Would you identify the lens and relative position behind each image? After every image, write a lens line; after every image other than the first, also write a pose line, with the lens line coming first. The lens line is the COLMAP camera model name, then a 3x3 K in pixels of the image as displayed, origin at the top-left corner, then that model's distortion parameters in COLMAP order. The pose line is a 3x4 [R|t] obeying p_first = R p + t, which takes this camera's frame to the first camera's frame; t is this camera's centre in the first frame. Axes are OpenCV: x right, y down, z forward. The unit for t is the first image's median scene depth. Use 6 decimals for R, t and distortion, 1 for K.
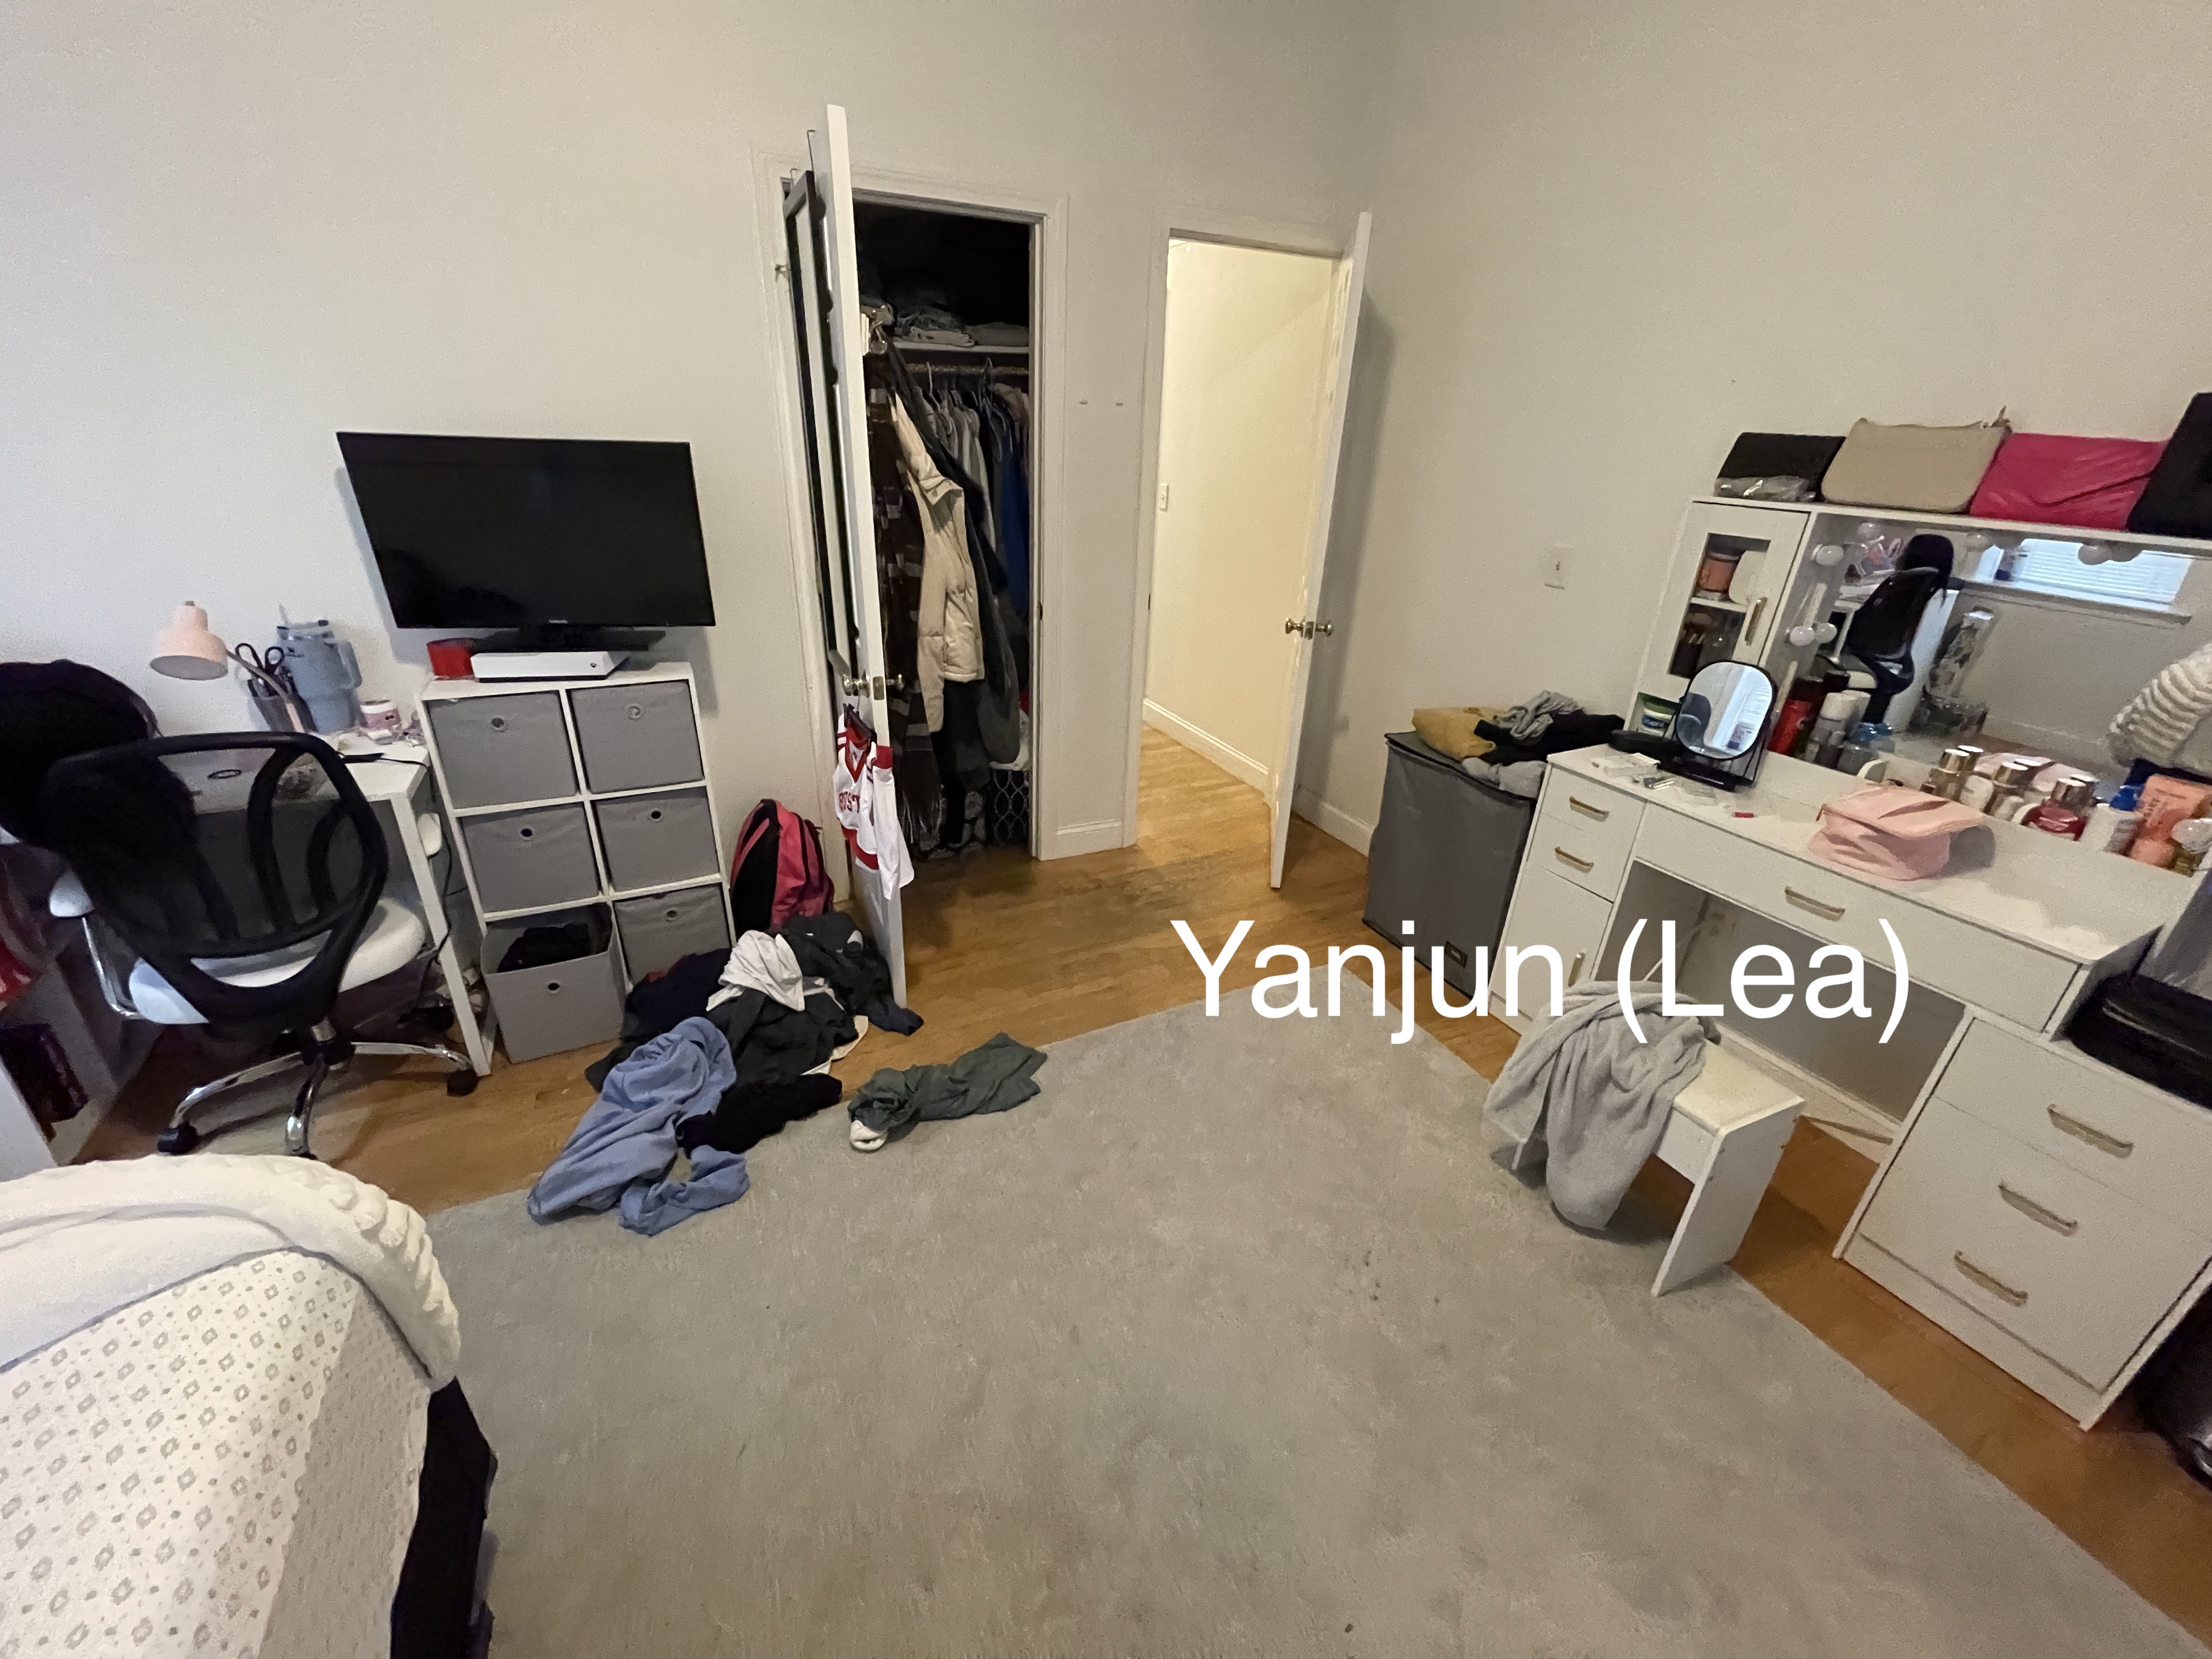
lens RADIAL K [[886.0, 0, 1098.0], [0, 886.0, 829.5], [0, 0, 1]] dist [-0.001298, -0.000503]
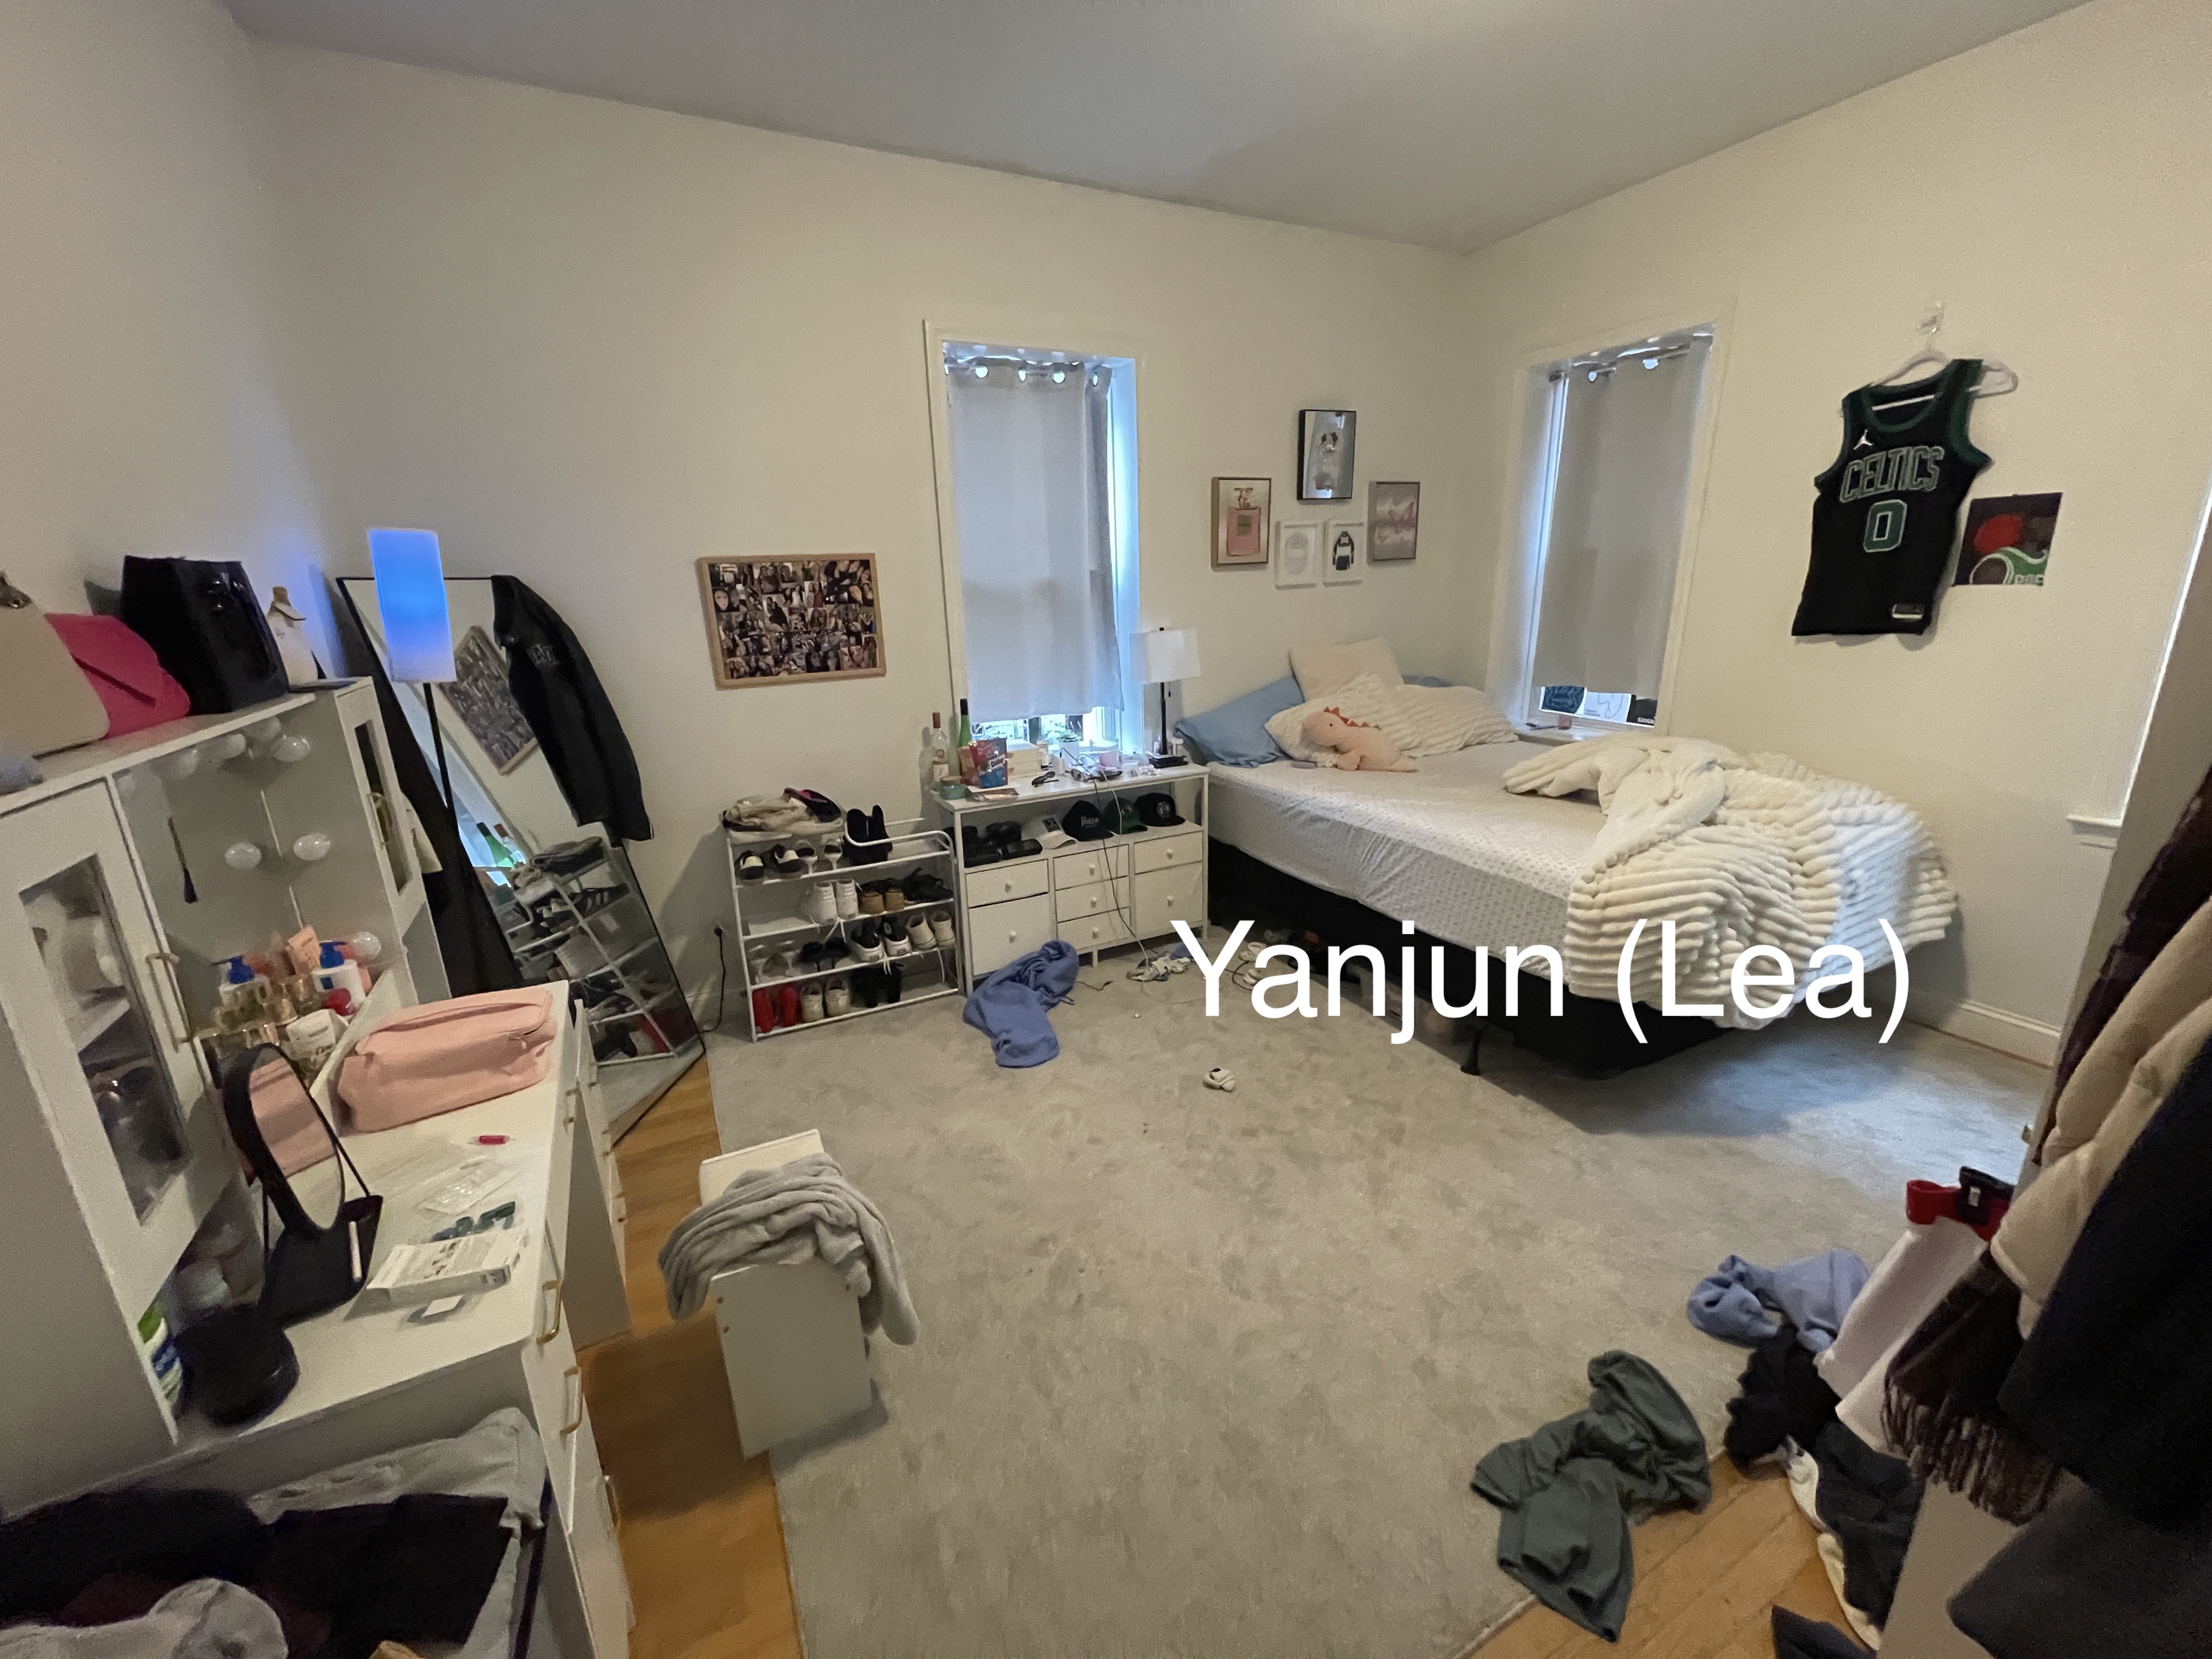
lens RADIAL K [[884.4, 0, 1084.1], [0, 884.4, 836.2], [0, 0, 1]] dist [0.000768, 0.000061]
pose [[-0.999965, 0.001683, -0.008169, 0.249874], [-0.004112, 0.752659, 0.658397, -0.558400], [0.007257, 0.658408, -0.752626, 1.192149]]
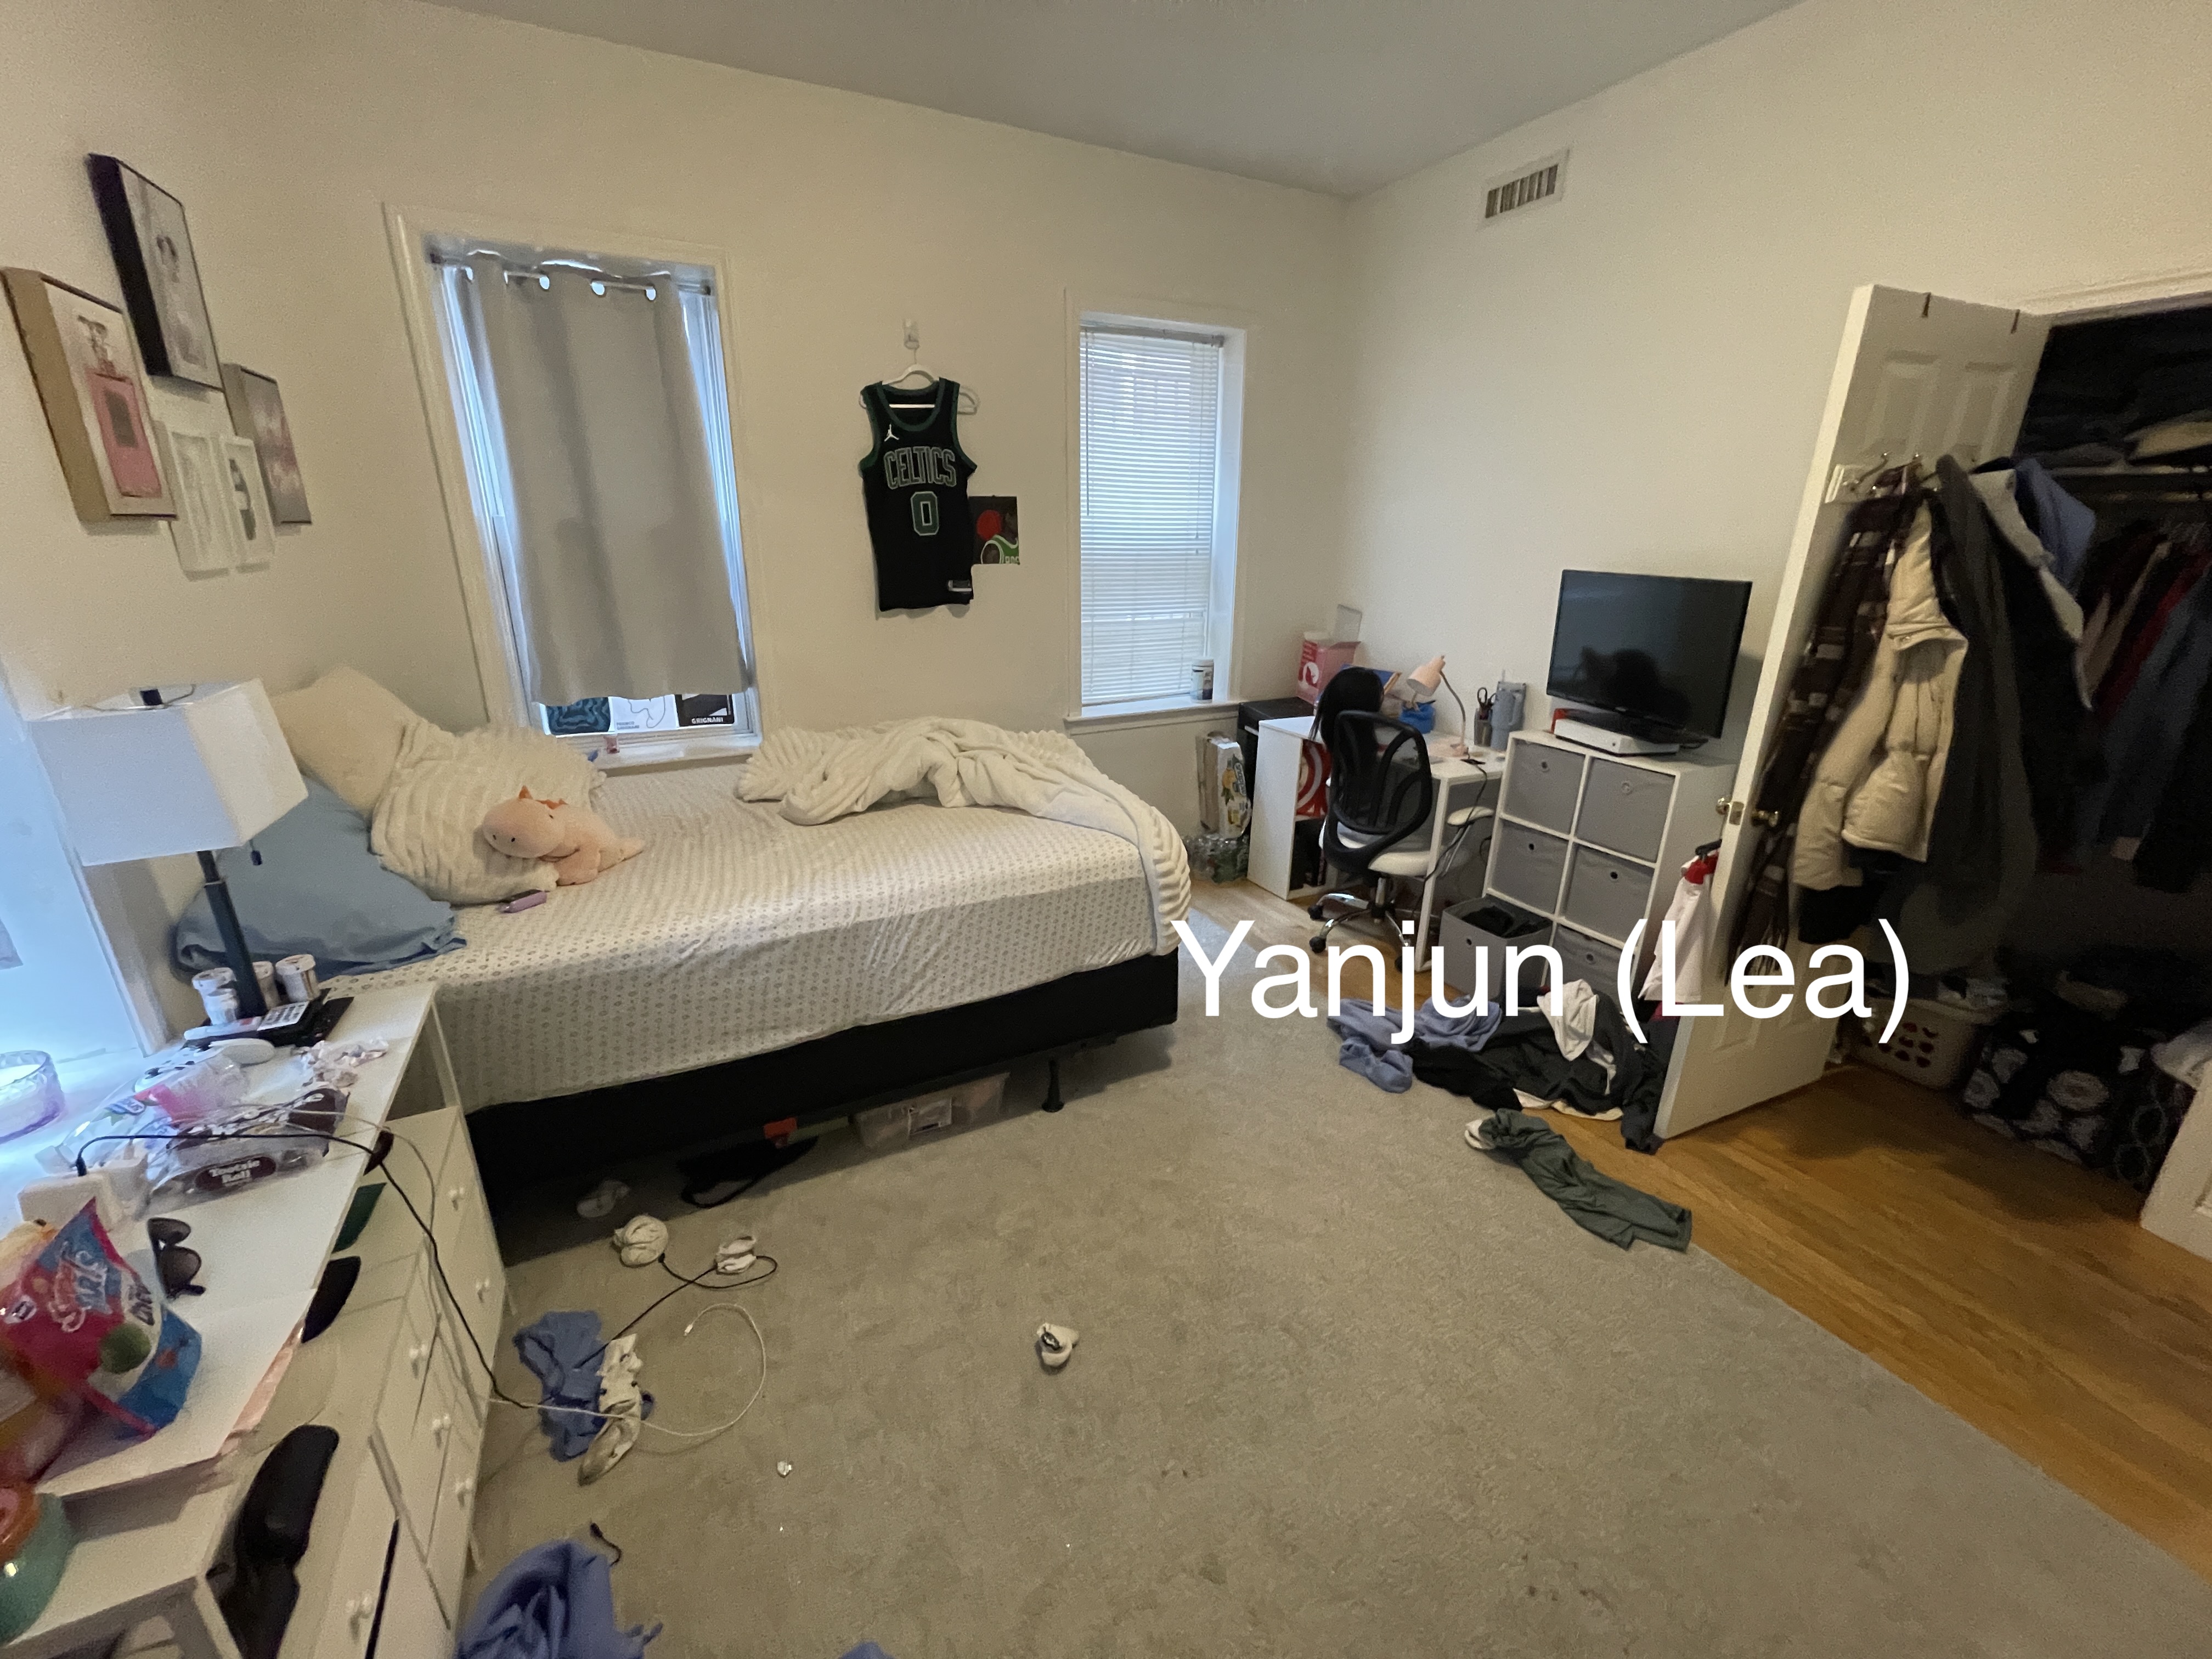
lens RADIAL K [[899.9, 0, 1099.8], [0, 899.9, 839.4], [0, 0, 1]] dist [-0.001097, 0.000070]
pose [[0.018075, 0.294407, -0.955509, 0.706164], [-0.421295, 0.868927, 0.259760, -0.090545], [0.906743, 0.397857, 0.139738, 0.198634]]
